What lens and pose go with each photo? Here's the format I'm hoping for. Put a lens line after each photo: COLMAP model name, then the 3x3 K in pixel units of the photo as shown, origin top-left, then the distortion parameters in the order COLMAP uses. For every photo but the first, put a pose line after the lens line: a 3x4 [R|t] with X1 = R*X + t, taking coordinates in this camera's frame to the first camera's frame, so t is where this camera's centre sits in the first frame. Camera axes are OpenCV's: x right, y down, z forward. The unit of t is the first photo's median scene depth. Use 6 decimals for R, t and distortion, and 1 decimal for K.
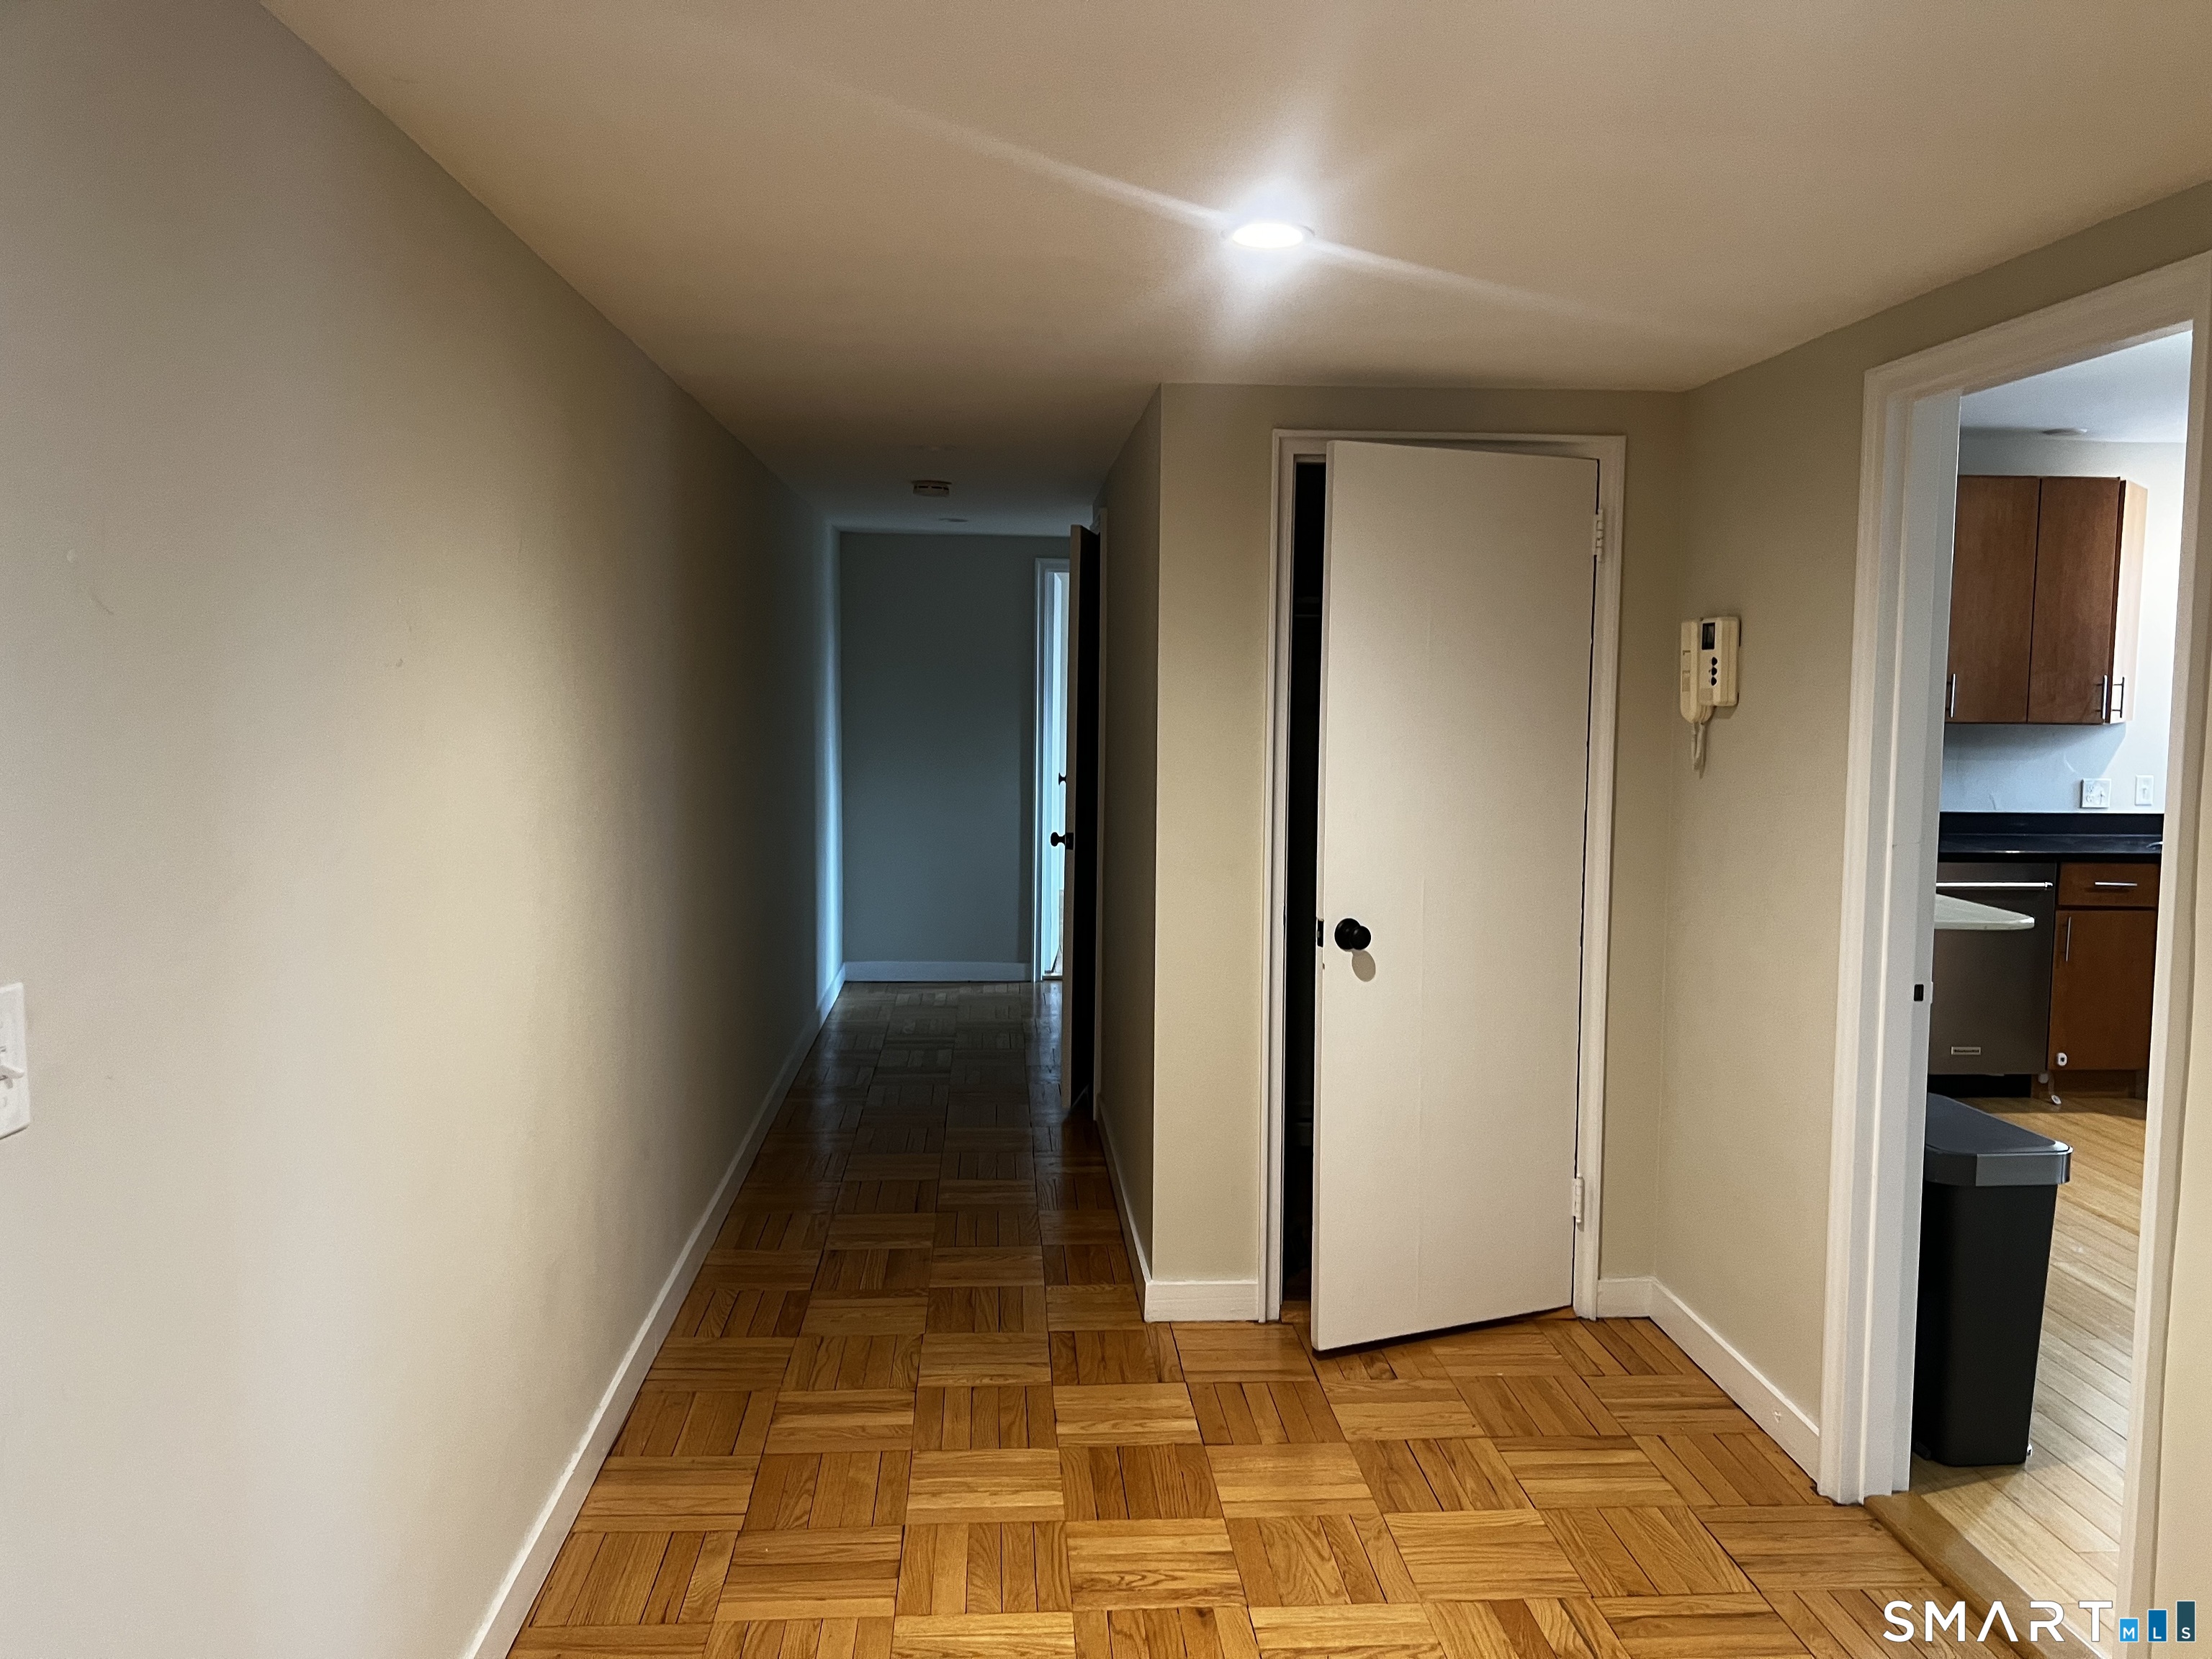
lens RADIAL K [[1668.8, 0, 1114.0], [0, 1668.8, 804.8], [0, 0, 1]] dist [0.073093, -0.076827]
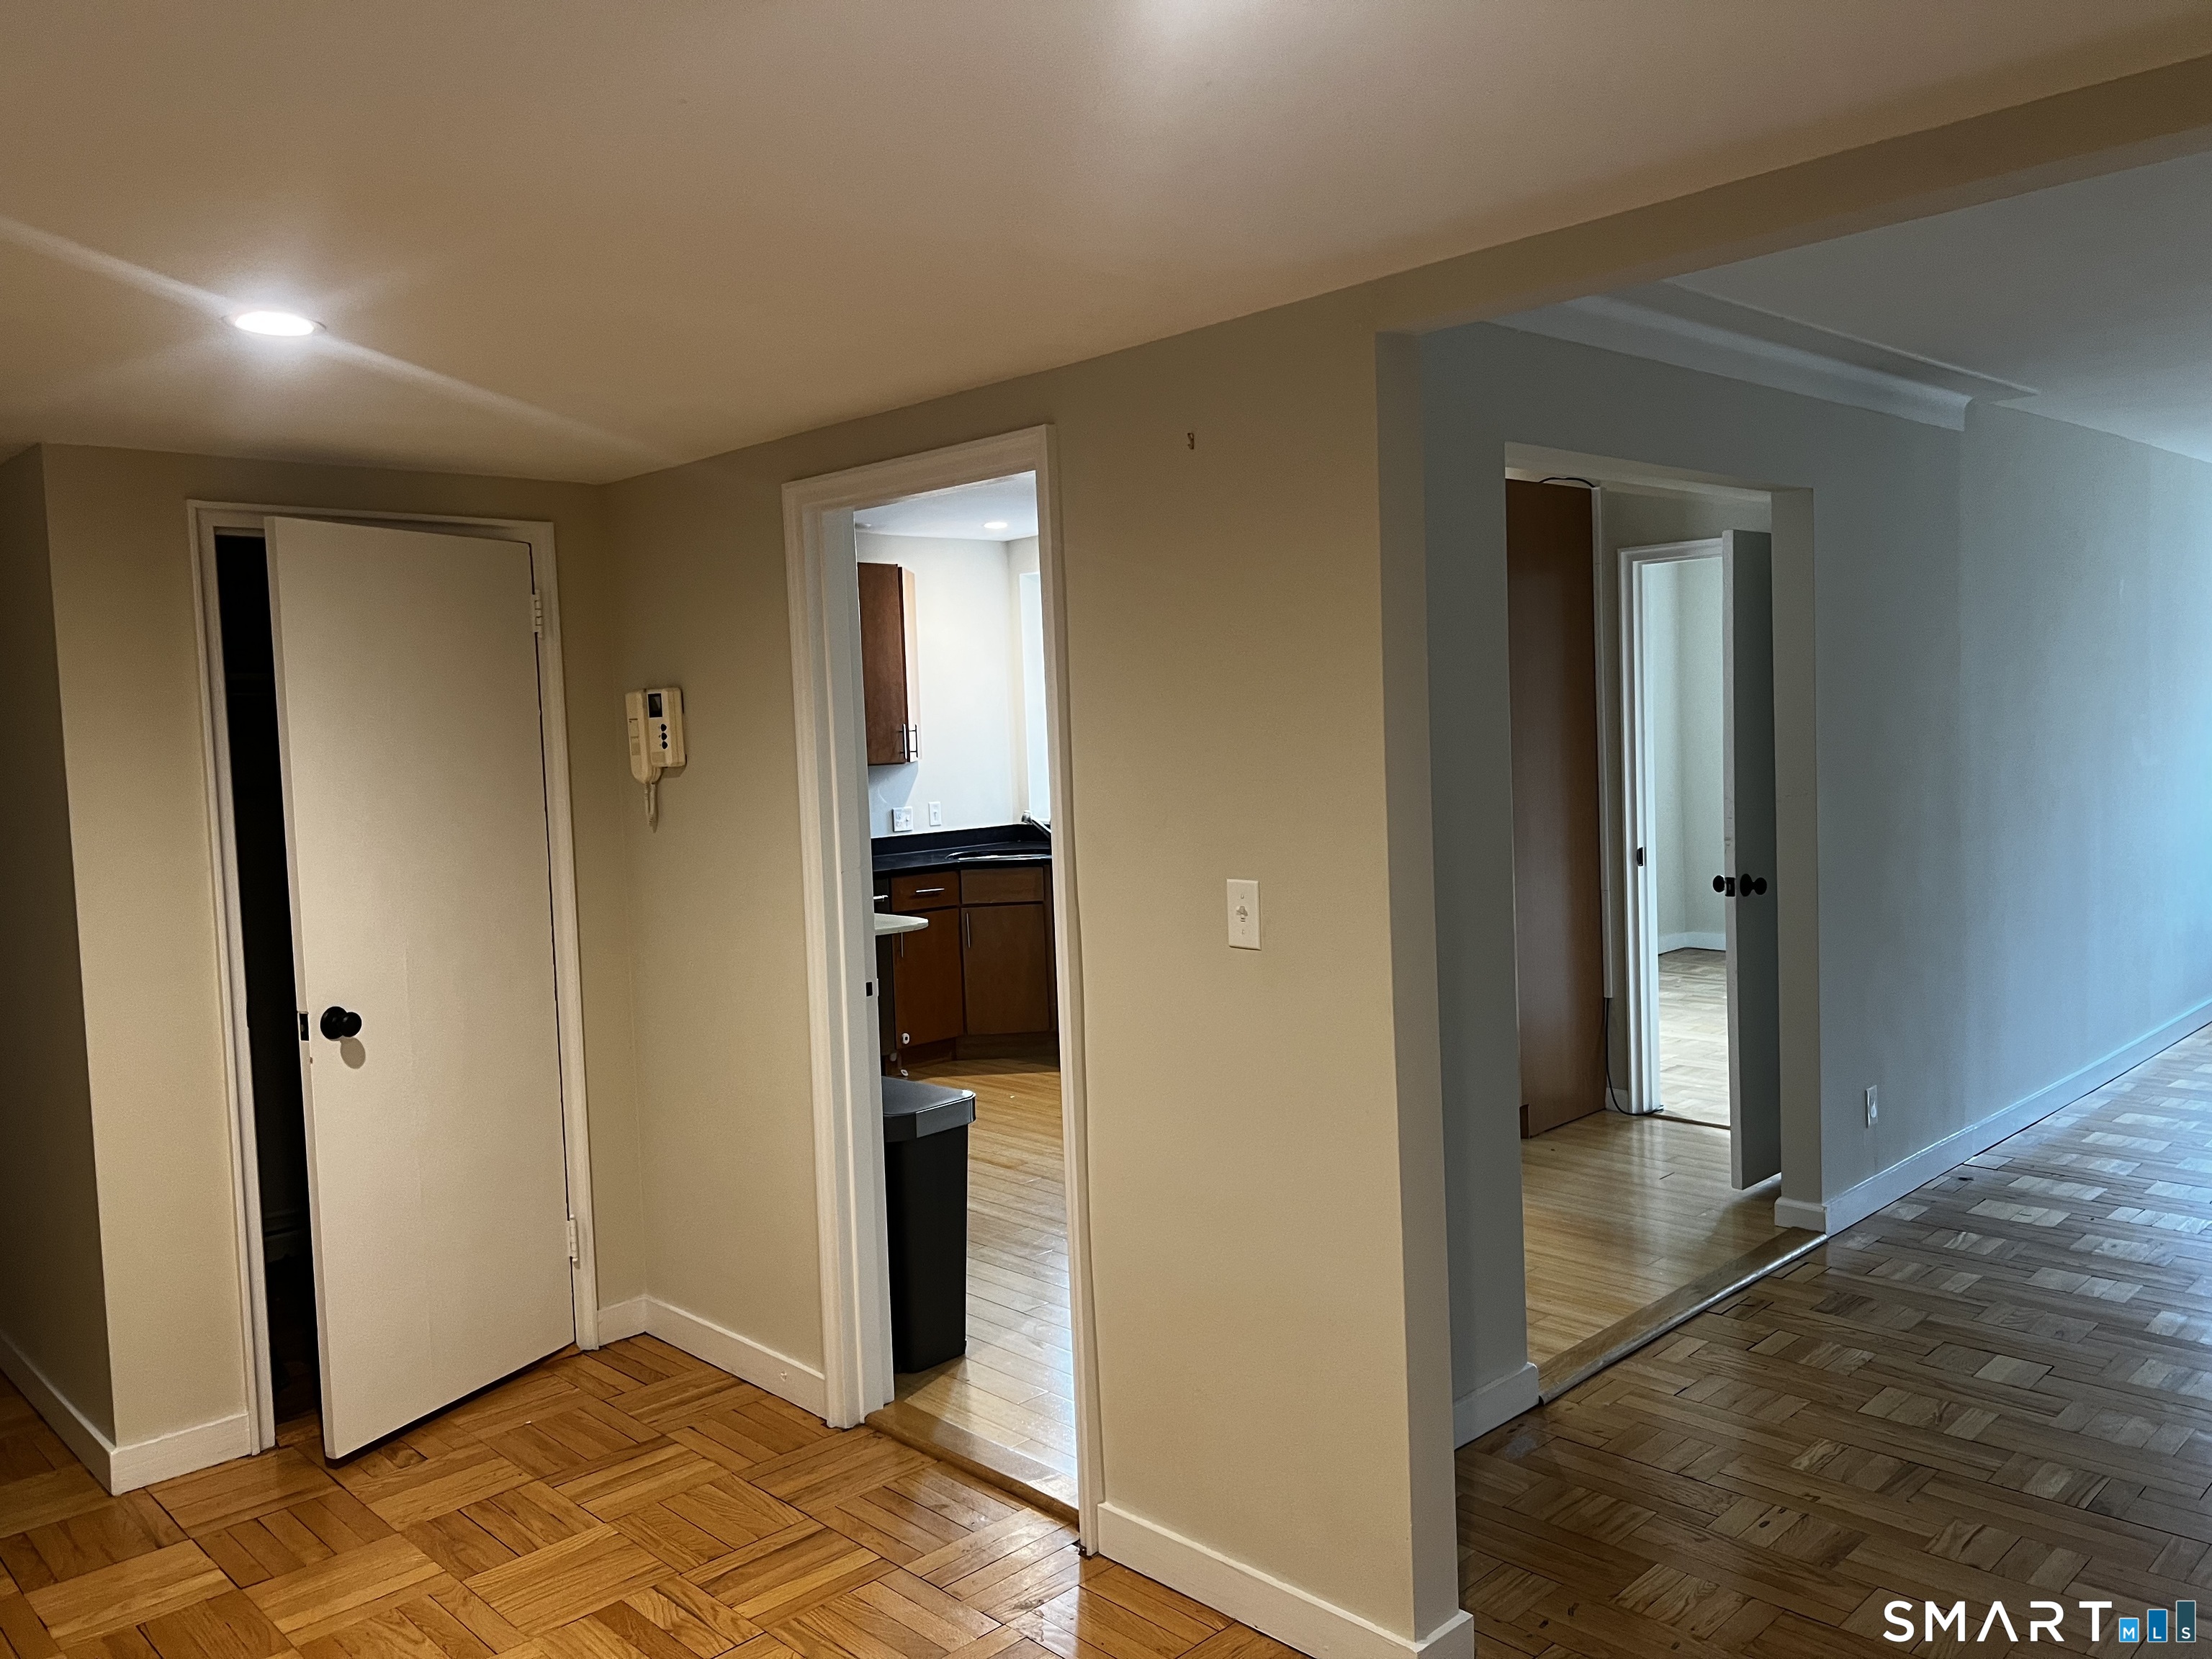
lens RADIAL K [[1668.8, 0, 1101.6], [0, 1668.8, 805.8], [0, 0, 1]] dist [0.073093, -0.076827]
pose [[0.771656, -0.074086, 0.631710, -0.128815], [0.095222, 0.995456, 0.000429, -0.005848], [-0.628871, 0.059822, 0.775204, -0.048650]]
